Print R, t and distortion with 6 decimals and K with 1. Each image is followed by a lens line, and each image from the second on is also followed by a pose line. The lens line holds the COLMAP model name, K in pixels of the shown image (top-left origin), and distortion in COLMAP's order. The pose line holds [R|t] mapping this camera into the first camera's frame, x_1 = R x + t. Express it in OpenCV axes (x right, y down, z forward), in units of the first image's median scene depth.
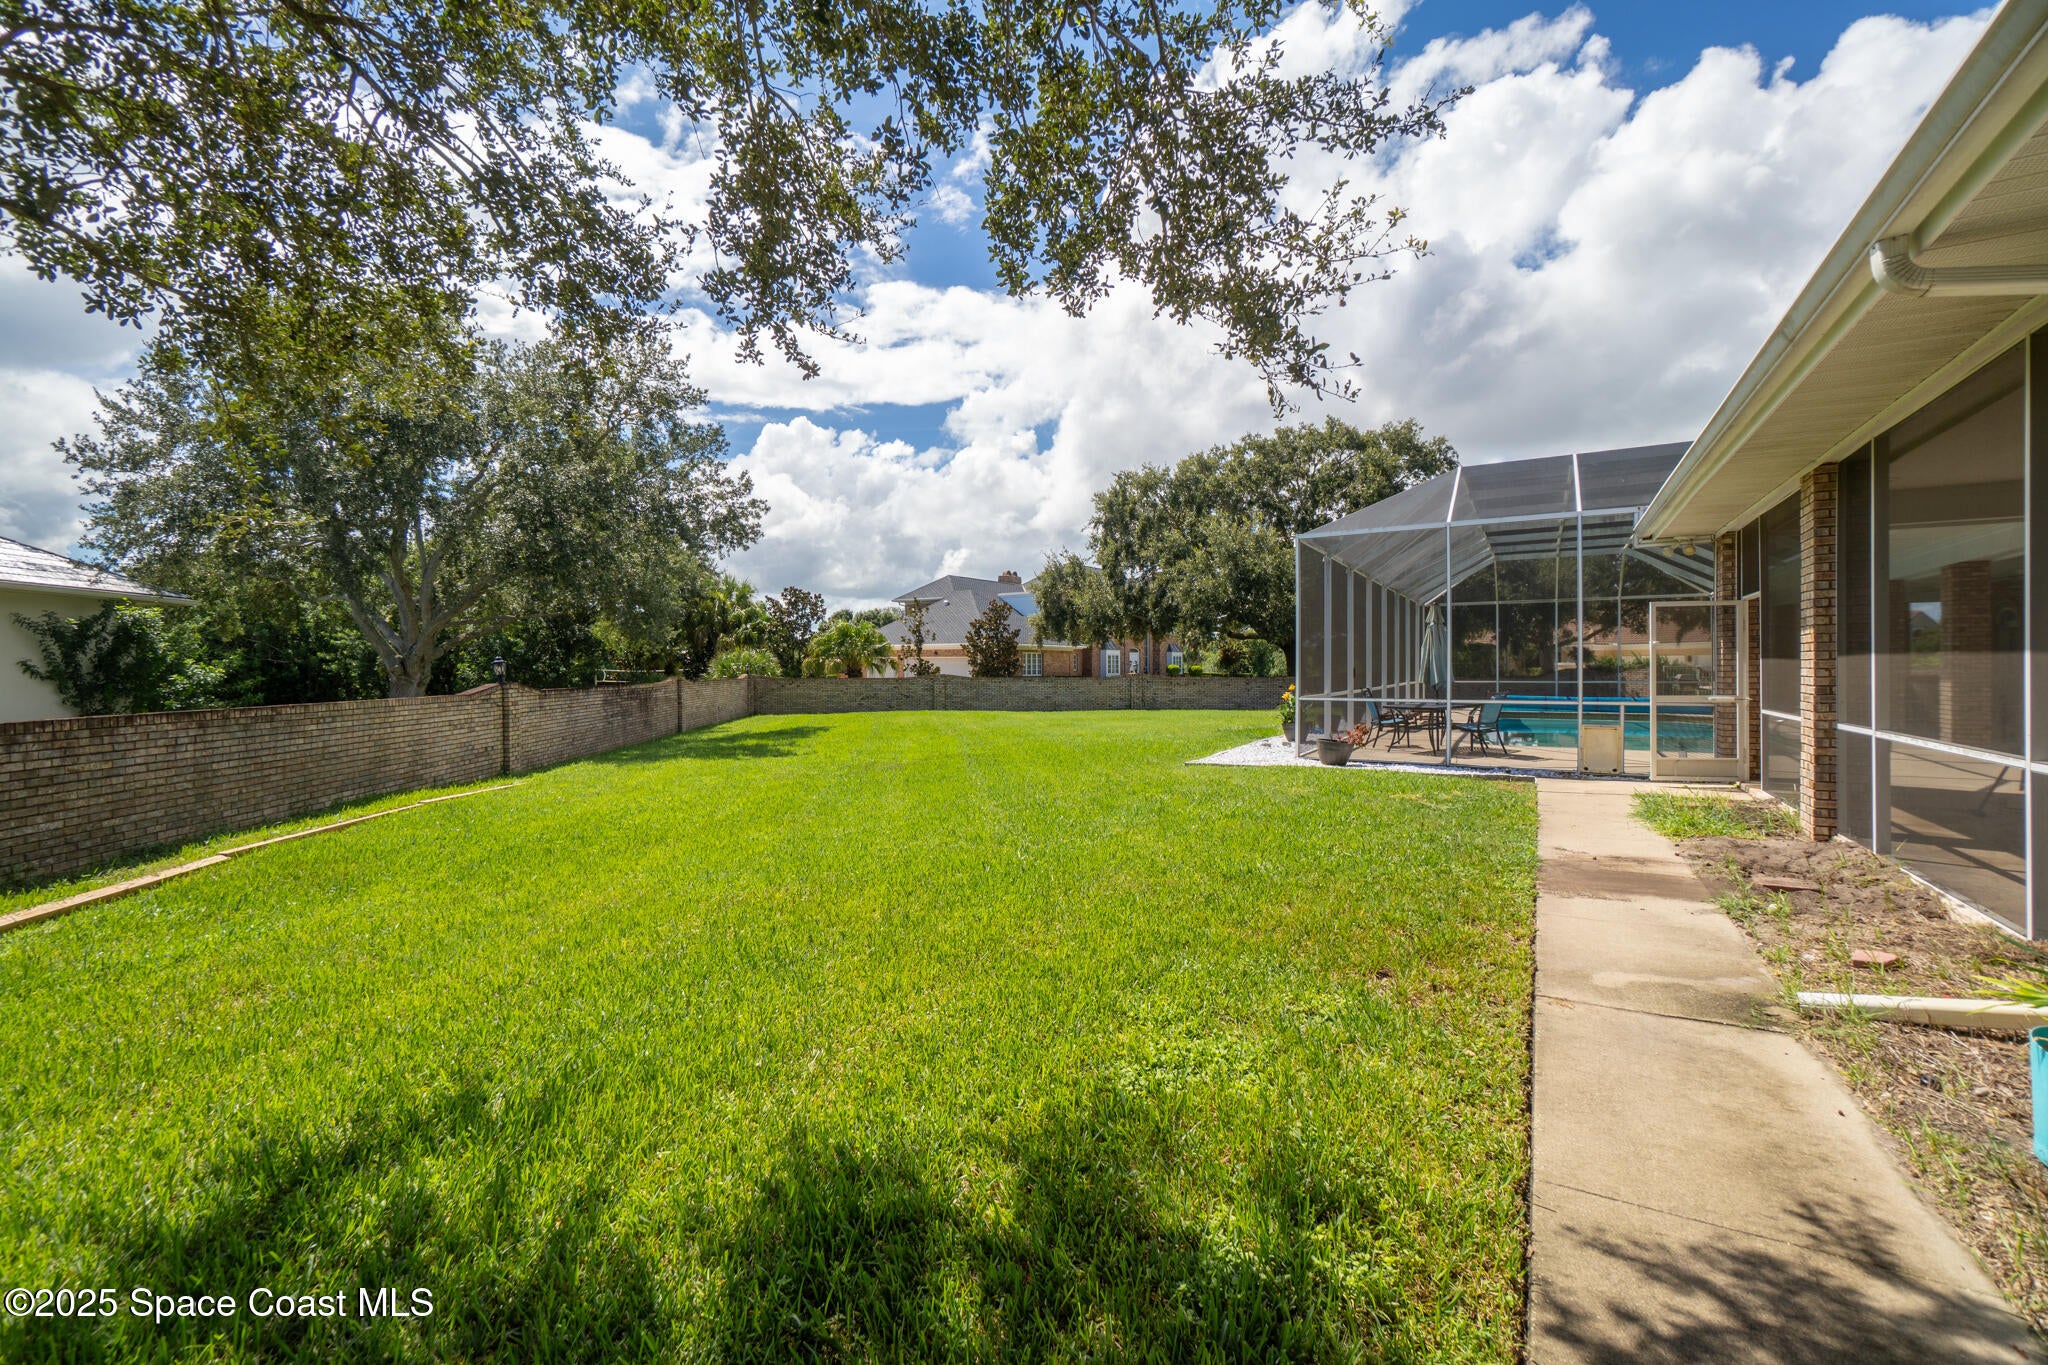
lens RADIAL K [[884.4, 0, 1000.7], [0, 884.4, 670.6], [0, 0, 1]] dist [0.000698, 0.000110]
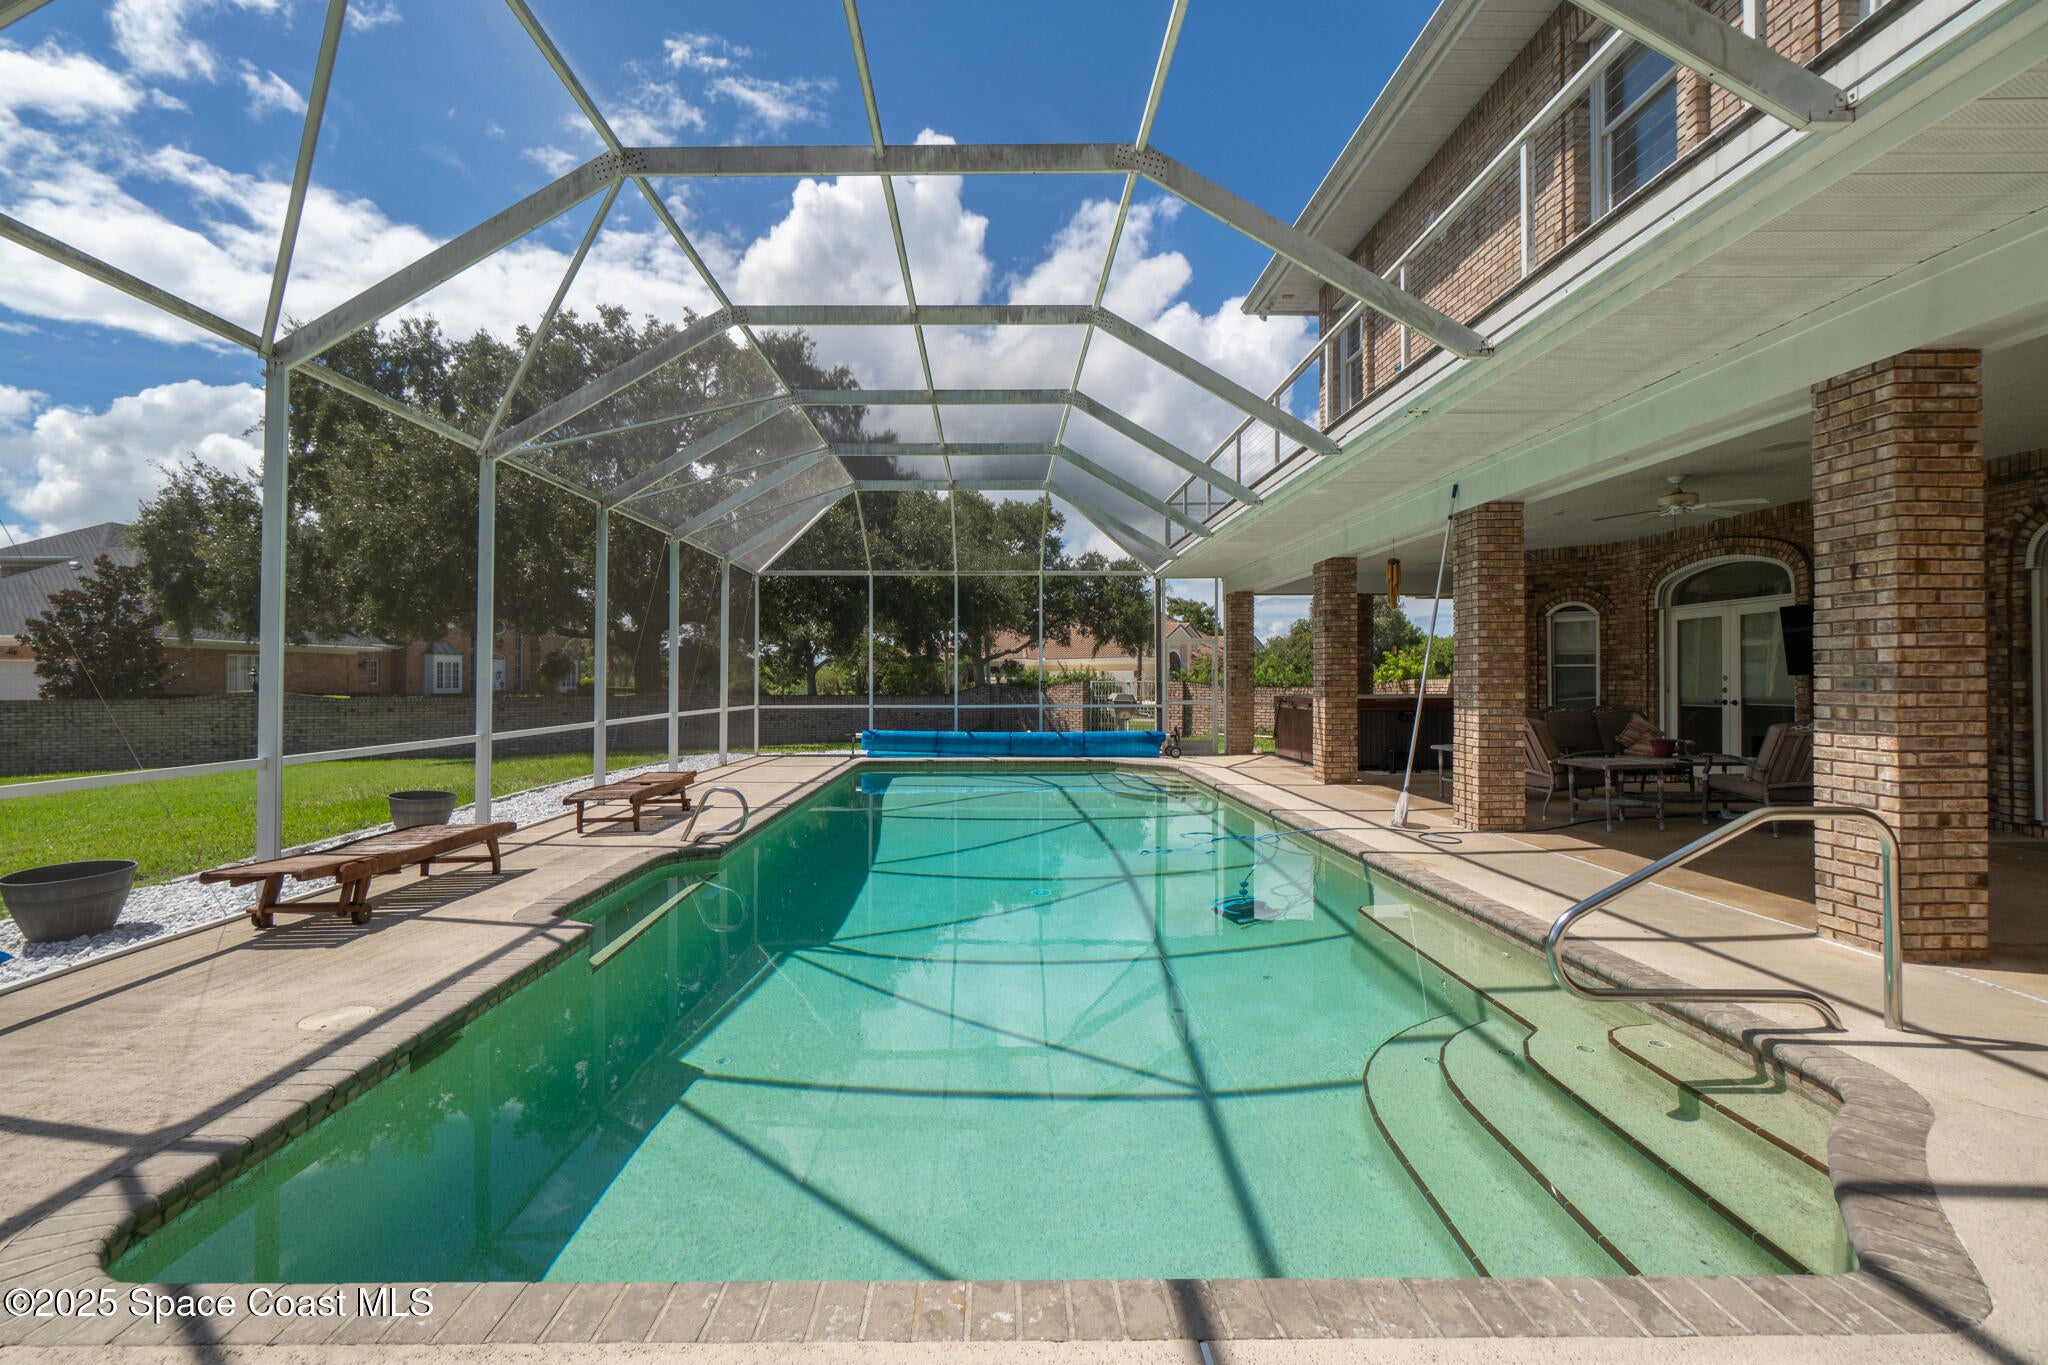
lens RADIAL K [[884.4, 0, 1000.7], [0, 884.4, 670.6], [0, 0, 1]] dist [0.000698, 0.000110]
pose [[0.850493, 0.008916, 0.525911, 0.176333], [-0.000471, 0.999869, -0.016189, 0.000044], [-0.525986, 0.013521, 0.850386, 0.242565]]
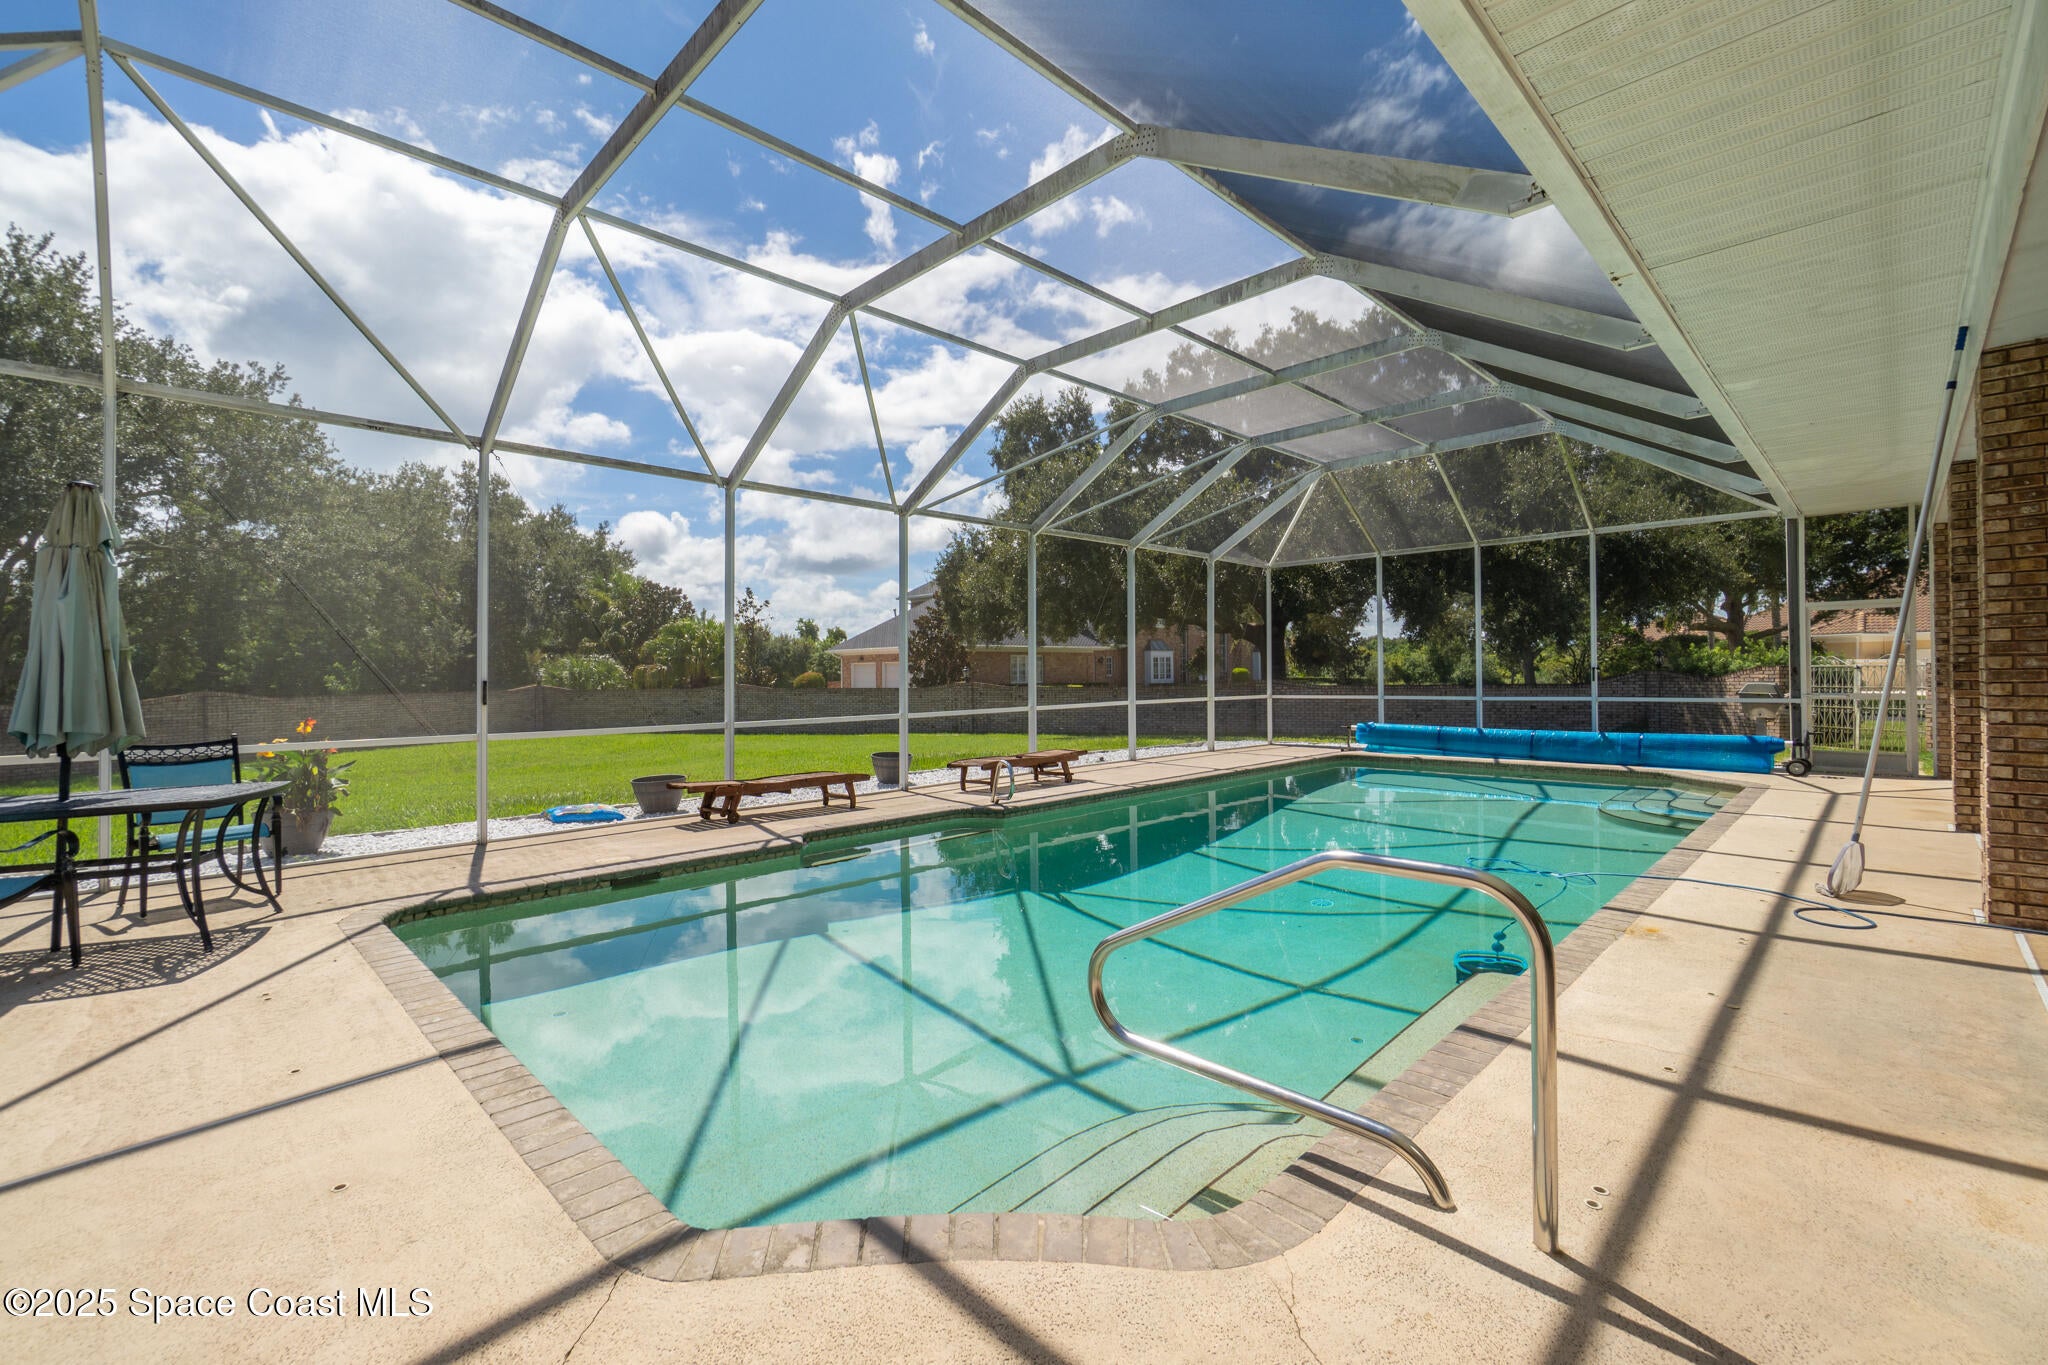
lens RADIAL K [[884.4, 0, 1000.7], [0, 884.4, 670.6], [0, 0, 1]] dist [0.000698, 0.000110]
pose [[0.967133, -0.009261, -0.254104, 0.257034], [0.007667, 0.999944, -0.007260, -0.000048], [0.254157, 0.005073, 0.967150, 0.218635]]
